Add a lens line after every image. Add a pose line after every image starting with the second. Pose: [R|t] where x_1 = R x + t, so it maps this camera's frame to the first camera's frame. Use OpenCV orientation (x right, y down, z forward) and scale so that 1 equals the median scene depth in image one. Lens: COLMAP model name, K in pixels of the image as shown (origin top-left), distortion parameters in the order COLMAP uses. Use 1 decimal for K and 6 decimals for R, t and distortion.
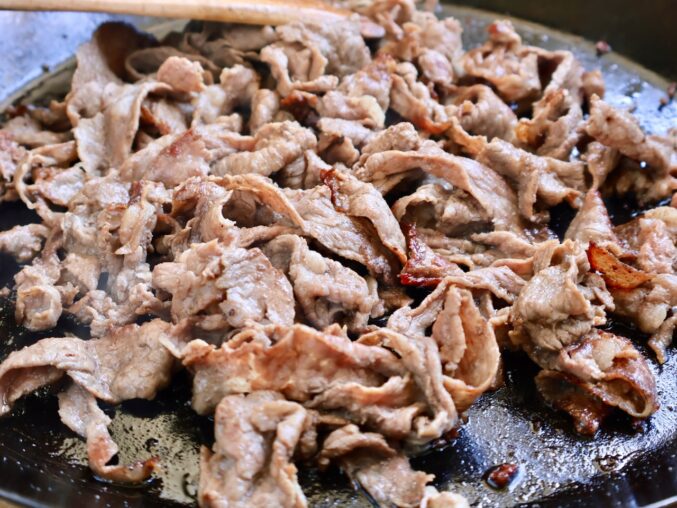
lens RADIAL K [[1289.9, 0, 338.5], [0, 1289.9, 254.0], [0, 0, 1]] dist [0.014355, 0.058714]
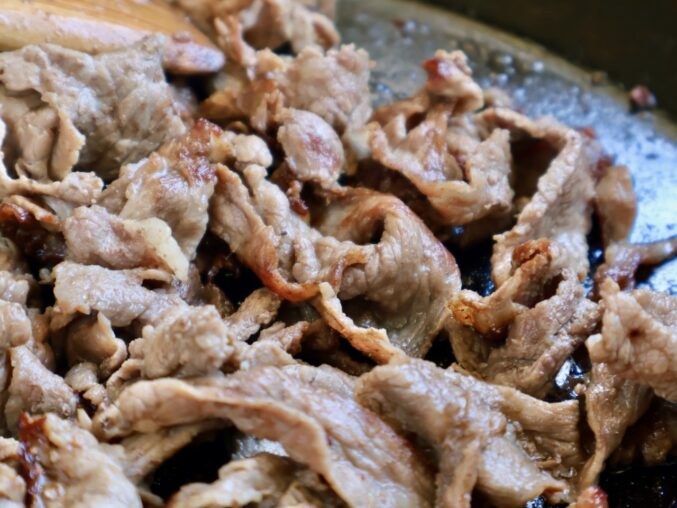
lens RADIAL K [[1692.9, 0, 338.5], [0, 1692.9, 254.0], [0, 0, 1]] dist [-0.031158, 0.360259]
pose [[0.998047, 0.056467, 0.026703, 0.073671], [-0.057971, 0.996552, 0.059361, -0.149002], [-0.023259, -0.060793, 0.997879, 0.342749]]
